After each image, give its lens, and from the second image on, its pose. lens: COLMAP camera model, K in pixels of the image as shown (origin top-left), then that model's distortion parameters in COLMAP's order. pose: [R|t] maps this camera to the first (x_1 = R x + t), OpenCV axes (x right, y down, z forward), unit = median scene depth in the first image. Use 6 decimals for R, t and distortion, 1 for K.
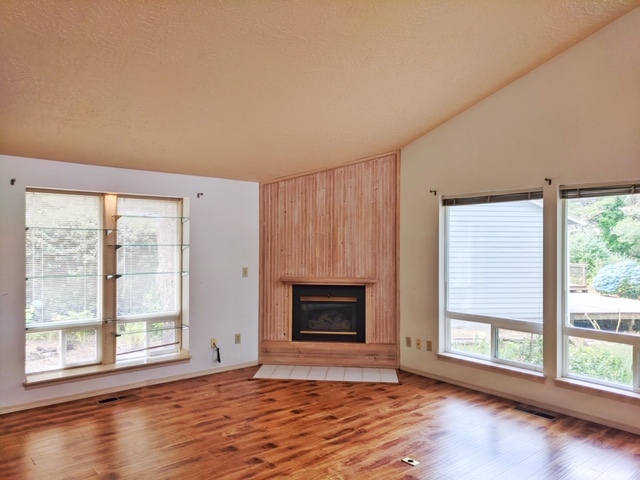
lens RADIAL K [[474.9, 0, 320.0], [0, 474.9, 240.0], [0, 0, 1]] dist [0.016002, 0.002048]
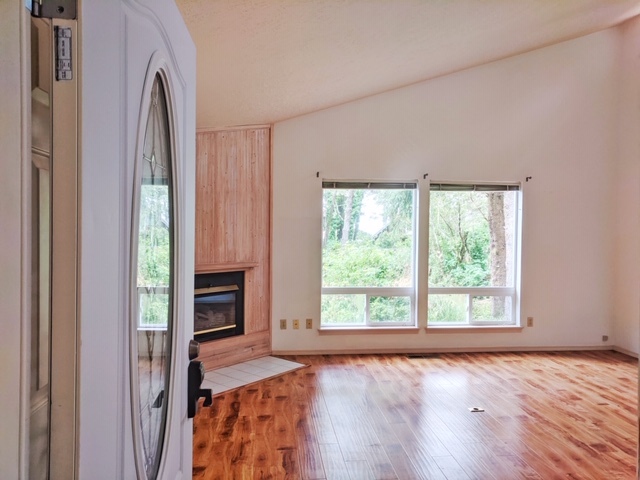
lens RADIAL K [[474.9, 0, 320.0], [0, 474.9, 240.0], [0, 0, 1]] dist [0.016002, 0.002048]
pose [[0.567944, -0.015989, 0.822912, -0.570490], [-0.010603, 0.999586, 0.026739, 0.014200], [-0.822999, -0.023912, 0.567539, 0.389009]]
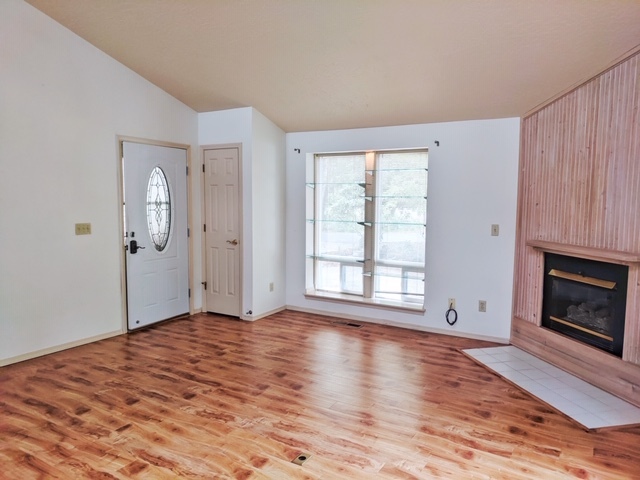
lens RADIAL K [[476.4, 0, 330.2], [0, 476.4, 245.4], [0, 0, 1]] dist [0.007293, -0.000194]
pose [[0.329871, 0.092403, -0.939493, 0.545783], [-0.003695, 0.995317, 0.096596, 0.015232], [0.944019, -0.028393, 0.328668, 0.462612]]
